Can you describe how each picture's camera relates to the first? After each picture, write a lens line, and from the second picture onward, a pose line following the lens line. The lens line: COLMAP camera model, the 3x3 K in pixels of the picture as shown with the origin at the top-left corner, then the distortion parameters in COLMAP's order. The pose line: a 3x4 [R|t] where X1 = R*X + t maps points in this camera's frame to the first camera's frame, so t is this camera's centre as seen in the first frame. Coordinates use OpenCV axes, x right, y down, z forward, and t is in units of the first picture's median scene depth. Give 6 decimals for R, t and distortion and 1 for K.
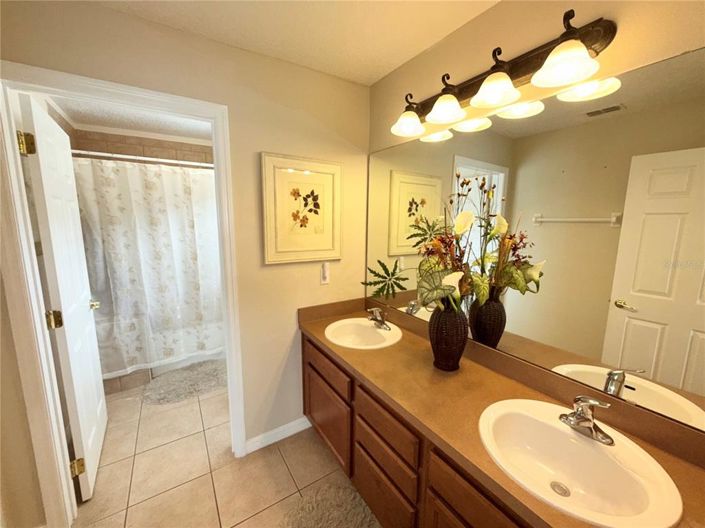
lens RADIAL K [[280.8, 0, 350.9], [0, 280.8, 261.0], [0, 0, 1]] dist [0.001245, 0.000585]
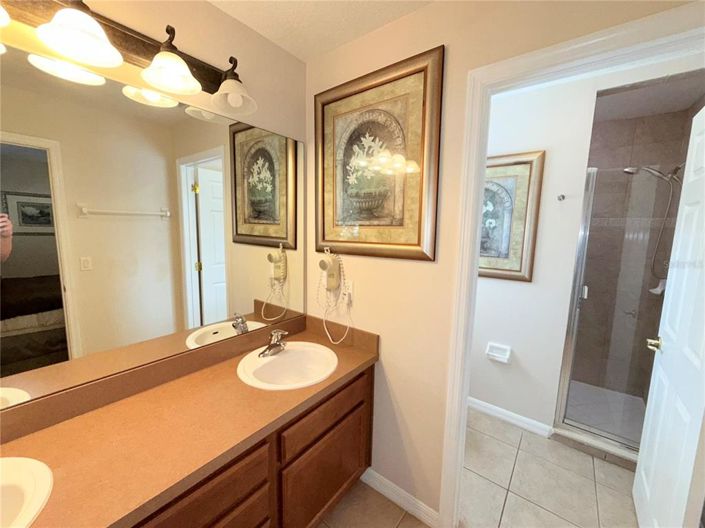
lens RADIAL K [[280.8, 0, 350.9], [0, 280.8, 261.0], [0, 0, 1]] dist [0.001245, 0.000585]
pose [[-0.322903, -0.134818, 0.936781, -0.510385], [0.113268, 0.977183, 0.179675, -0.092740], [-0.939630, 0.164125, -0.300265, 0.690509]]
